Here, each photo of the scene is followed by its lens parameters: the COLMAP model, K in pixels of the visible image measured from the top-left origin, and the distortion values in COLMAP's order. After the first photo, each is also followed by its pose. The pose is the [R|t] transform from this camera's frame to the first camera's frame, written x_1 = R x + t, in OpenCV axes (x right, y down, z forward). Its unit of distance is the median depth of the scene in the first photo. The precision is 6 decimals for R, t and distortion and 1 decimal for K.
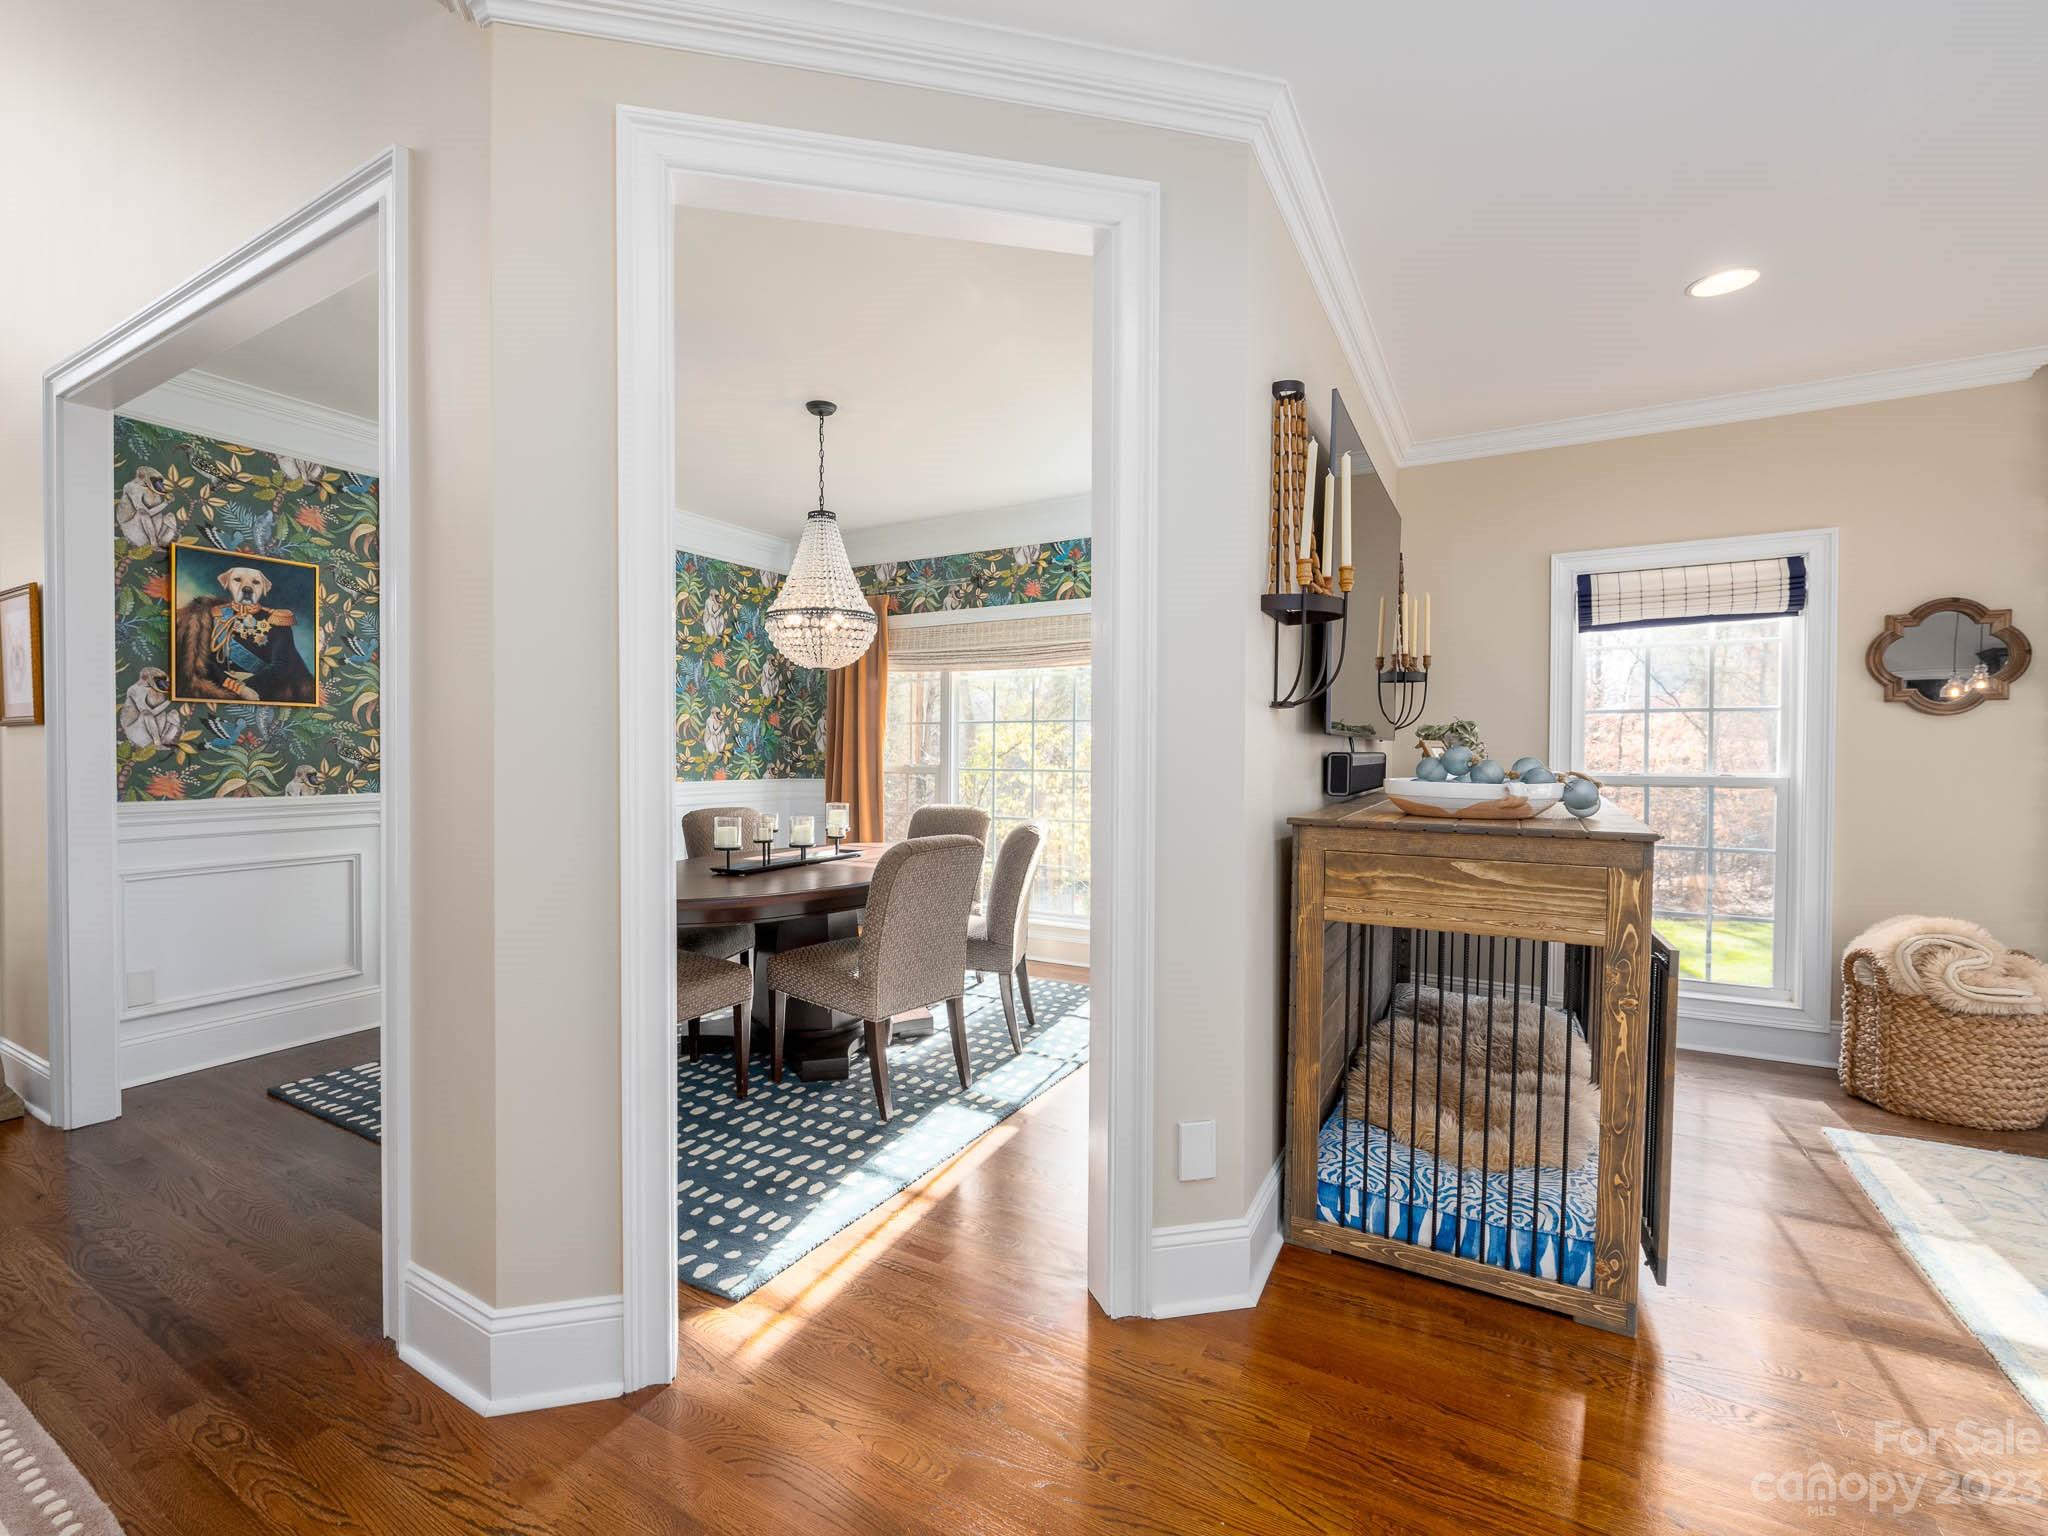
lens RADIAL K [[841.4, 0, 962.2], [0, 841.4, 754.4], [0, 0, 1]] dist [0.001857, 0.000021]
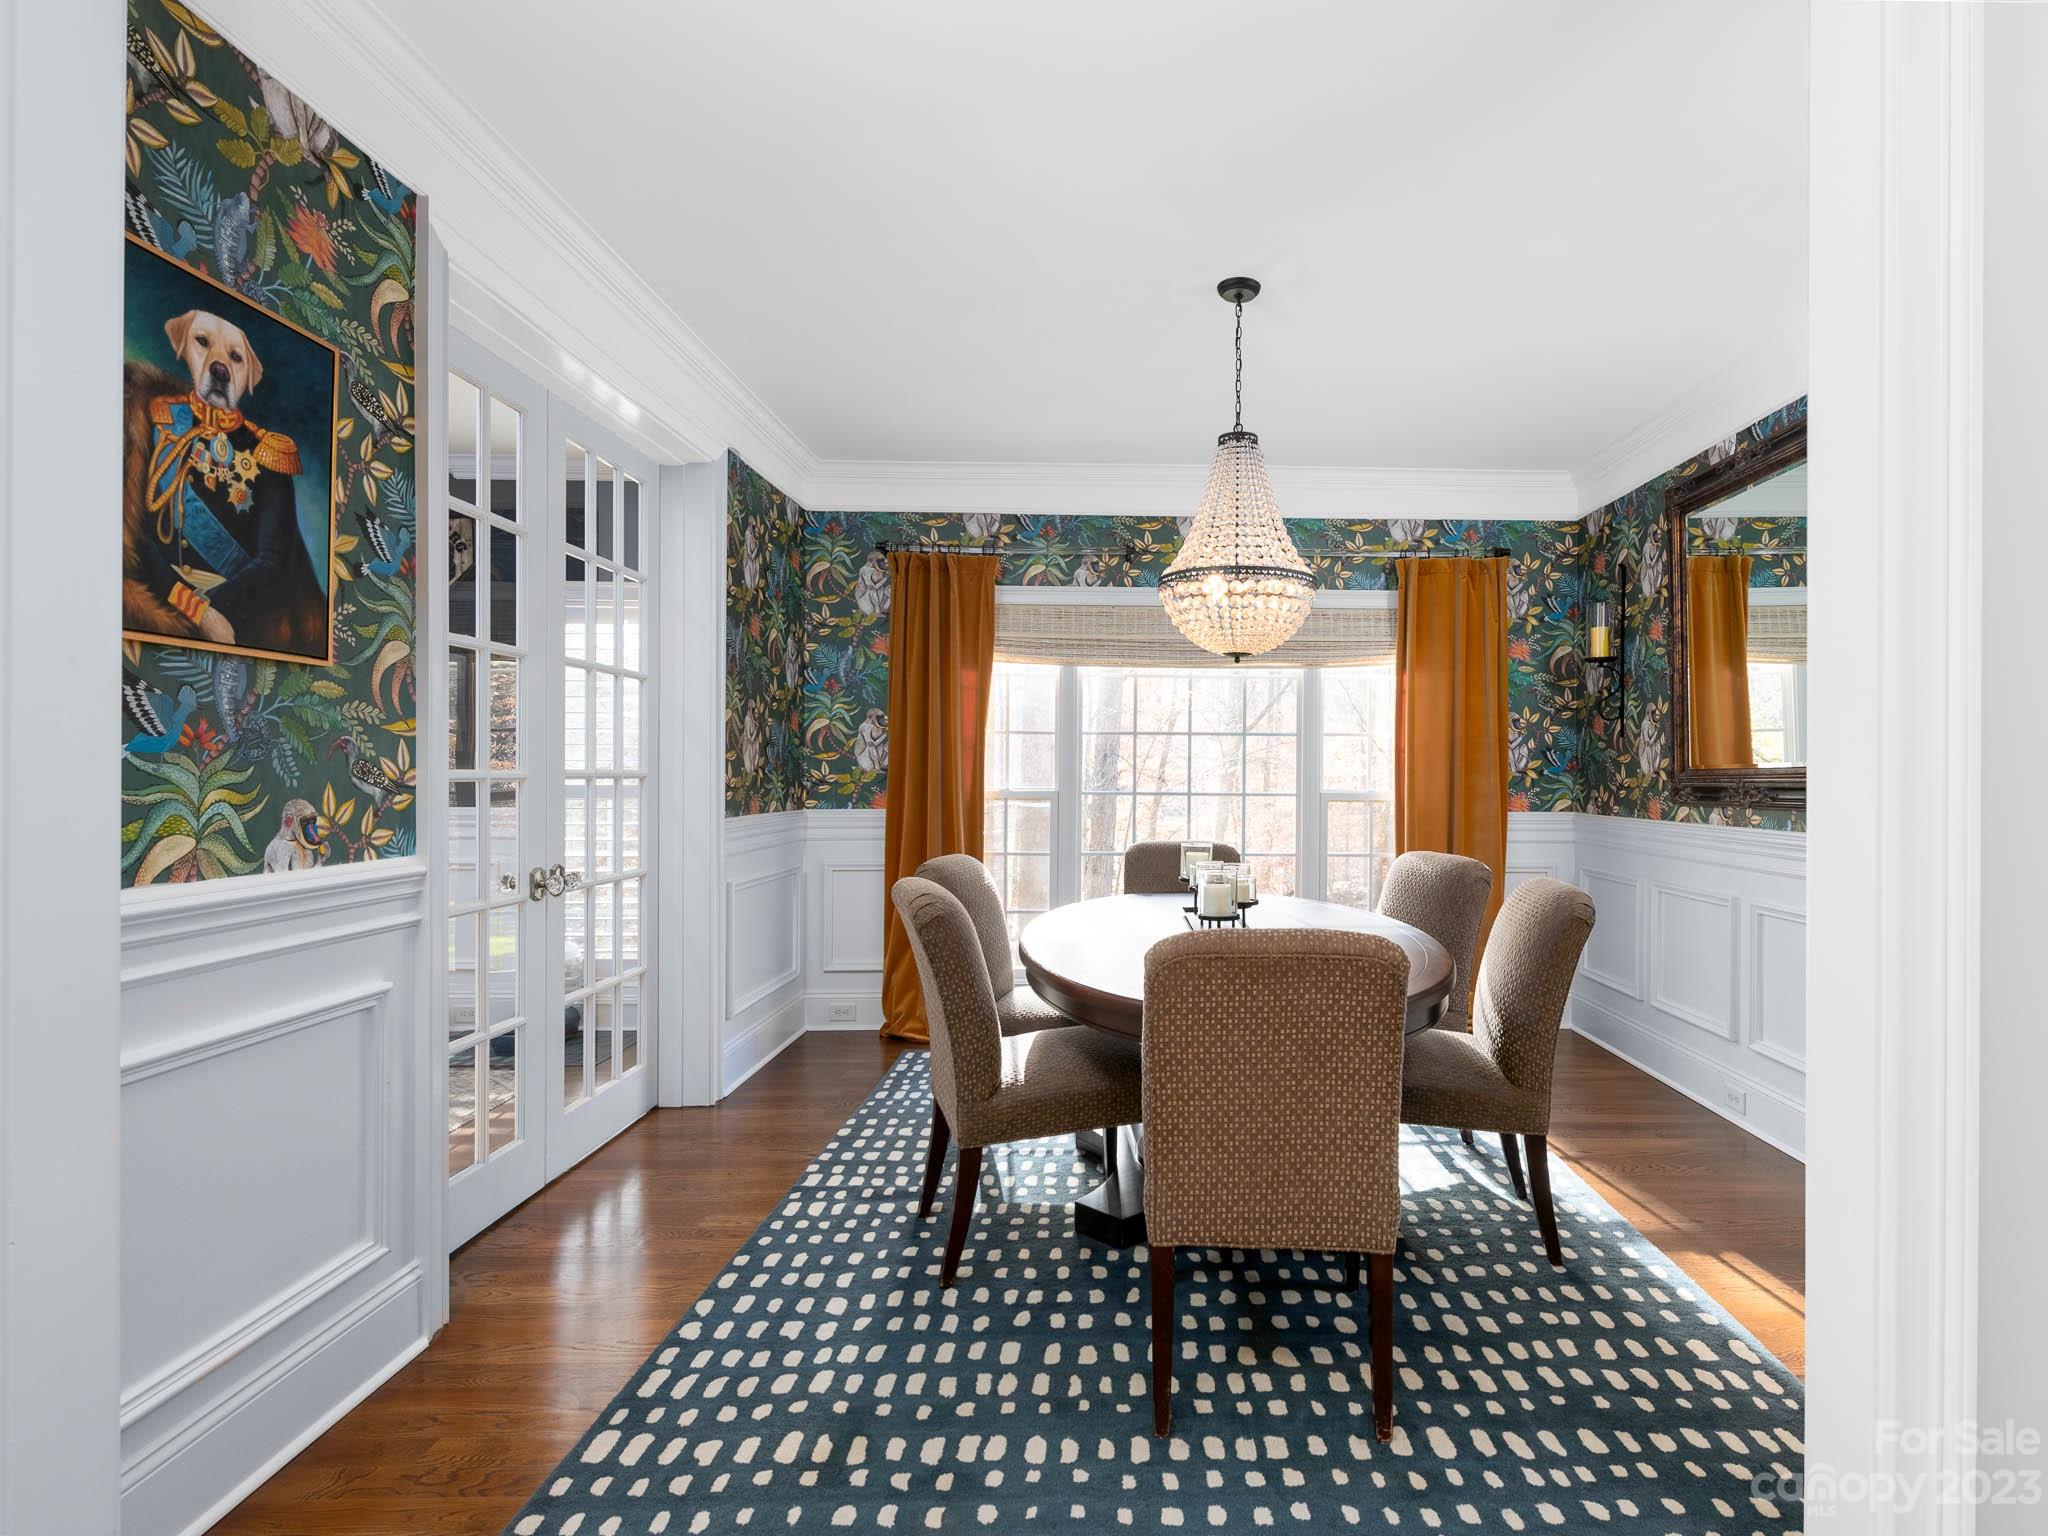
lens RADIAL K [[951.7, 0, 1025.6], [0, 951.7, 777.8], [0, 0, 1]] dist [-0.015650, -0.000784]
pose [[0.864064, -0.000448, 0.503381, -0.704636], [-0.002784, 0.999980, 0.005669, -0.002257], [-0.503374, -0.006300, 0.864046, 0.391751]]
